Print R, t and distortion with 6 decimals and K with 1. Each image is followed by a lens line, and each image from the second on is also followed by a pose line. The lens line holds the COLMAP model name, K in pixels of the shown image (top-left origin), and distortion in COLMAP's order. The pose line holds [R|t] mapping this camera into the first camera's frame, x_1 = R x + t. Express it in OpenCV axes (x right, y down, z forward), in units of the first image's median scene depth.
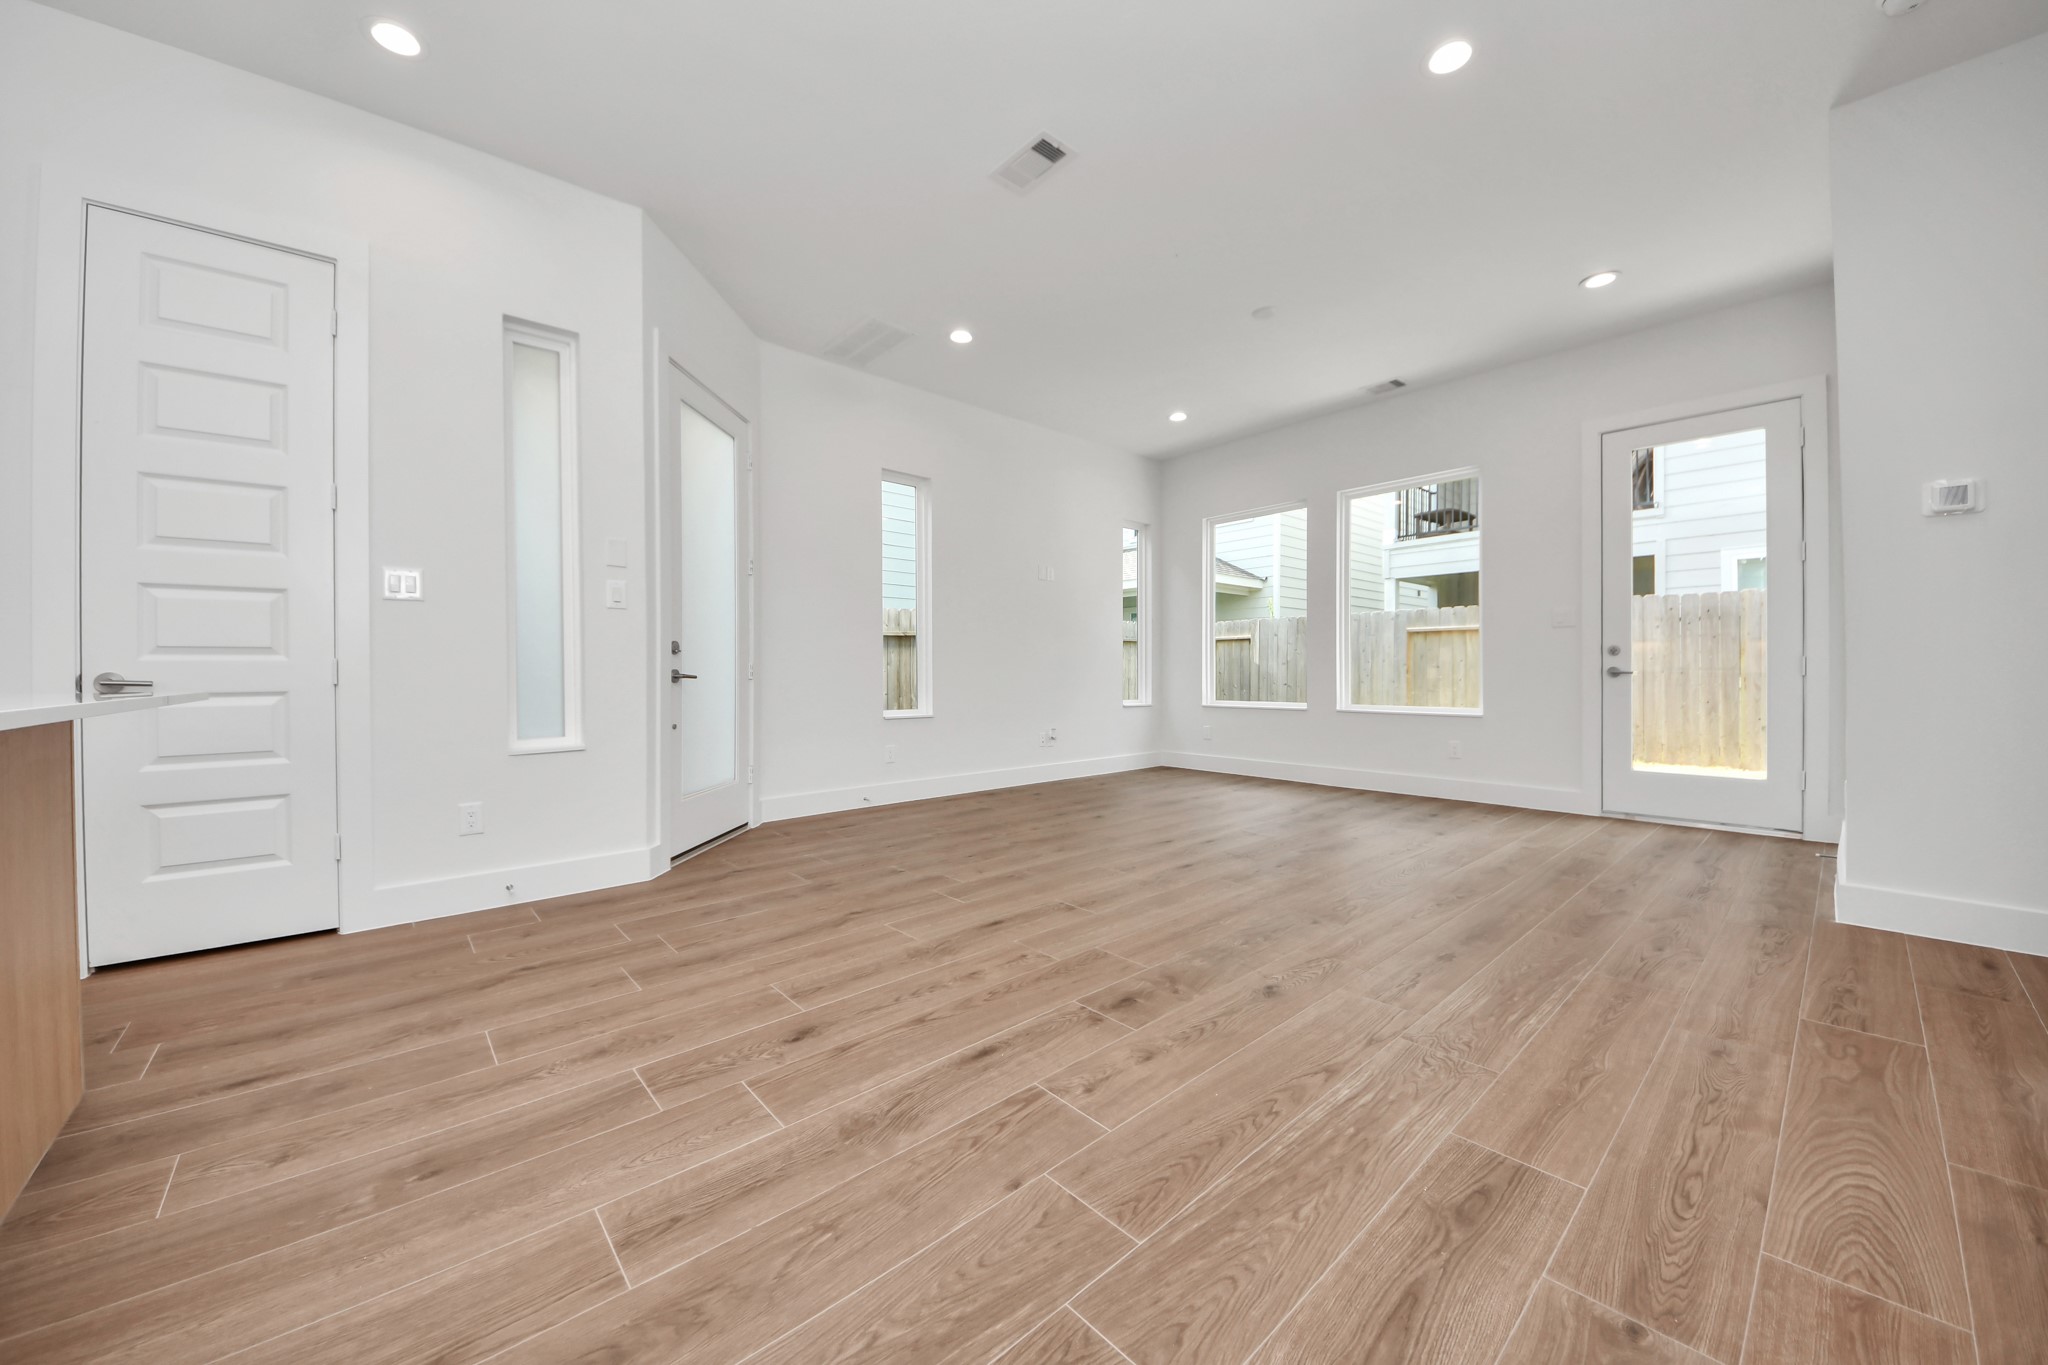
lens RADIAL K [[735.6, 0, 1023.0], [0, 735.6, 685.3], [0, 0, 1]] dist [0.024726, -0.018156]
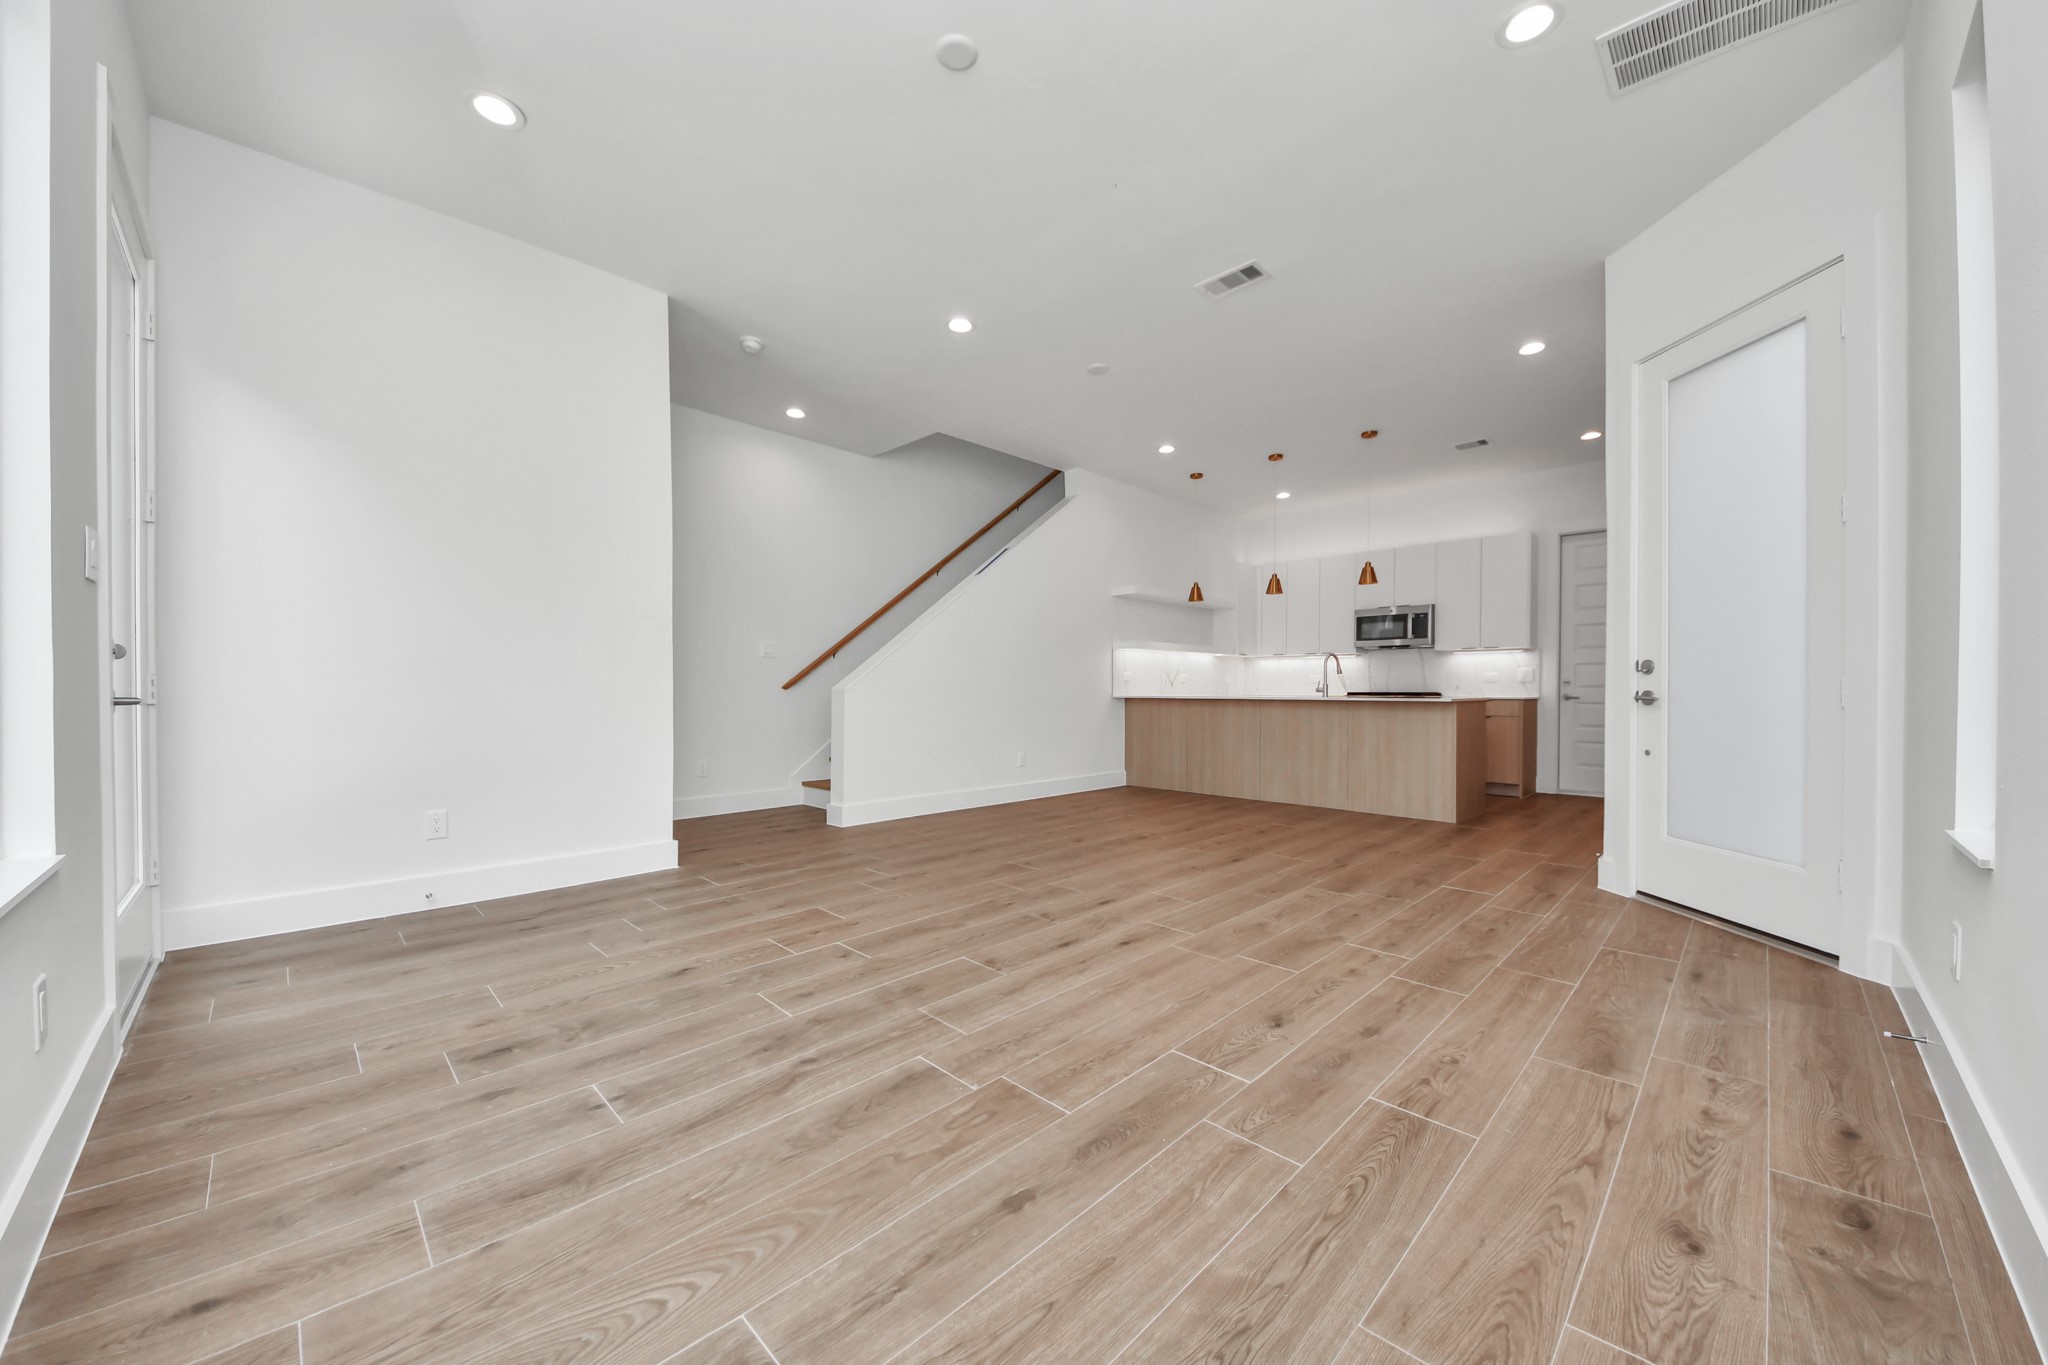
lens RADIAL K [[753.5, 0, 1002.6], [0, 753.5, 702.3], [0, 0, 1]] dist [0.008254, -0.009273]
pose [[-0.998994, 0.005058, -0.044555, 0.473355], [0.003001, 0.998932, 0.046112, -0.068451], [0.044740, 0.045932, -0.997942, 2.347892]]
